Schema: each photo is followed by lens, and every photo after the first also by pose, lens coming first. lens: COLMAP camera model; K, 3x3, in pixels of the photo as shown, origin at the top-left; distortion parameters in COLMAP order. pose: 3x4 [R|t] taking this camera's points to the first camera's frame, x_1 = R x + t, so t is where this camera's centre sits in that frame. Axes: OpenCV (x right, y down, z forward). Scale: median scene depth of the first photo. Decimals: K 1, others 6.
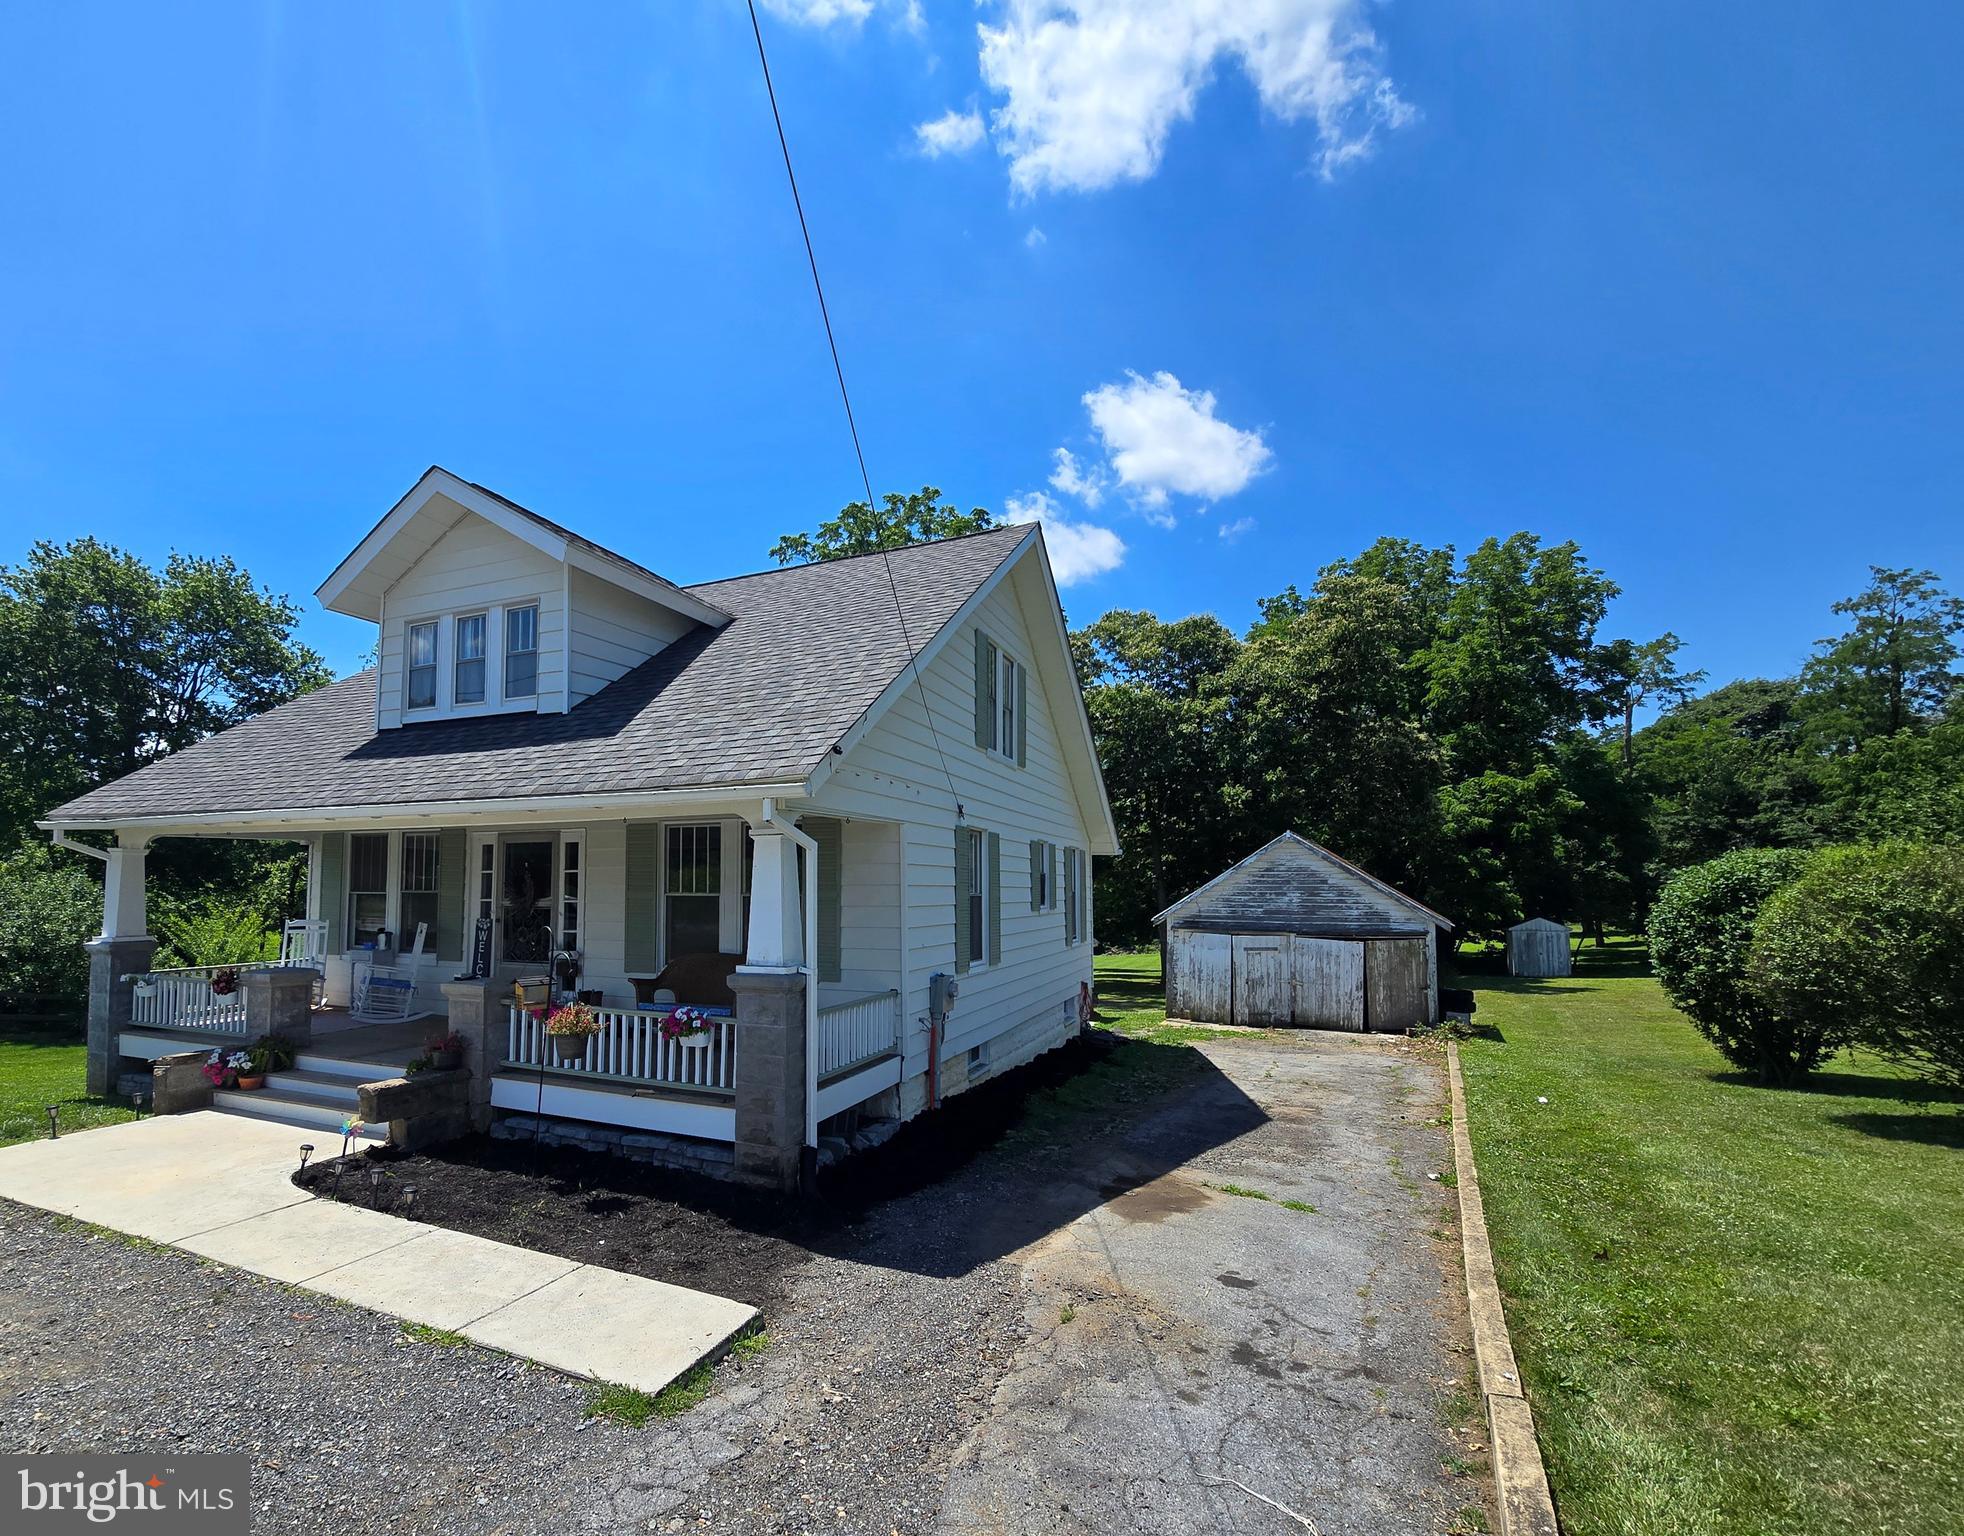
lens RADIAL K [[910.9, 0, 831.0], [0, 910.9, 843.5], [0, 0, 1]] dist [-0.001106, -0.000574]
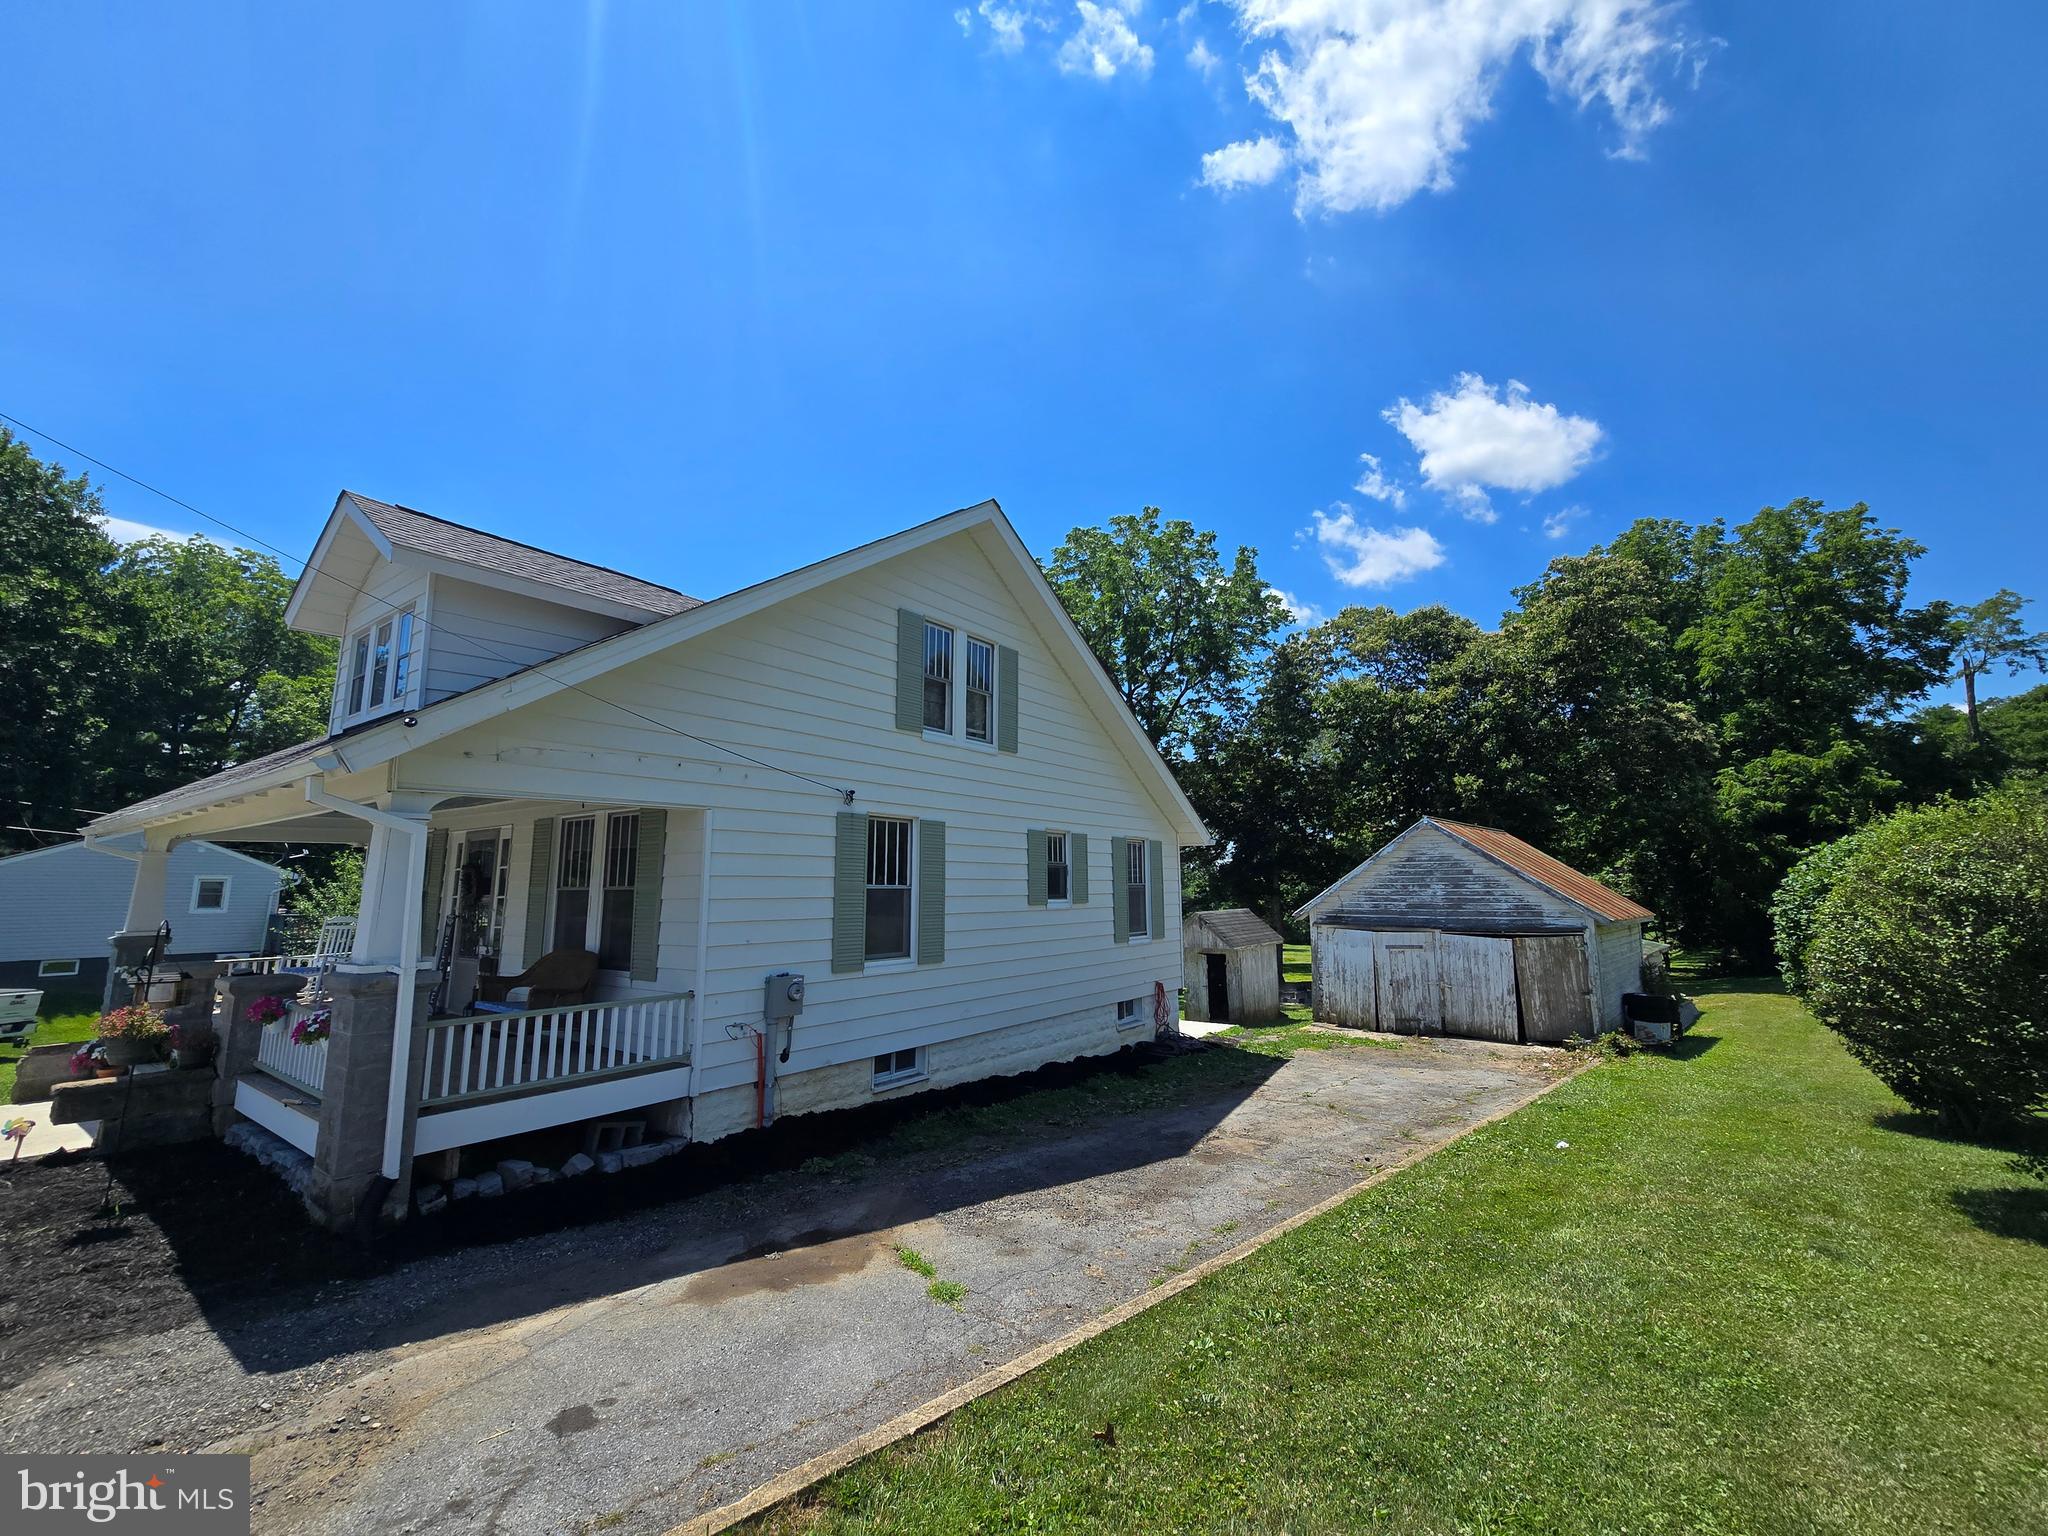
lens RADIAL K [[827.2, 0, 1024.3], [0, 827.2, 766.0], [0, 0, 1]] dist [-0.003787, 0.000970]
pose [[0.983704, -0.035541, -0.176249, 0.262733], [0.018068, 0.994847, -0.099770, 0.011633], [0.178886, 0.094959, 0.979276, 0.107619]]
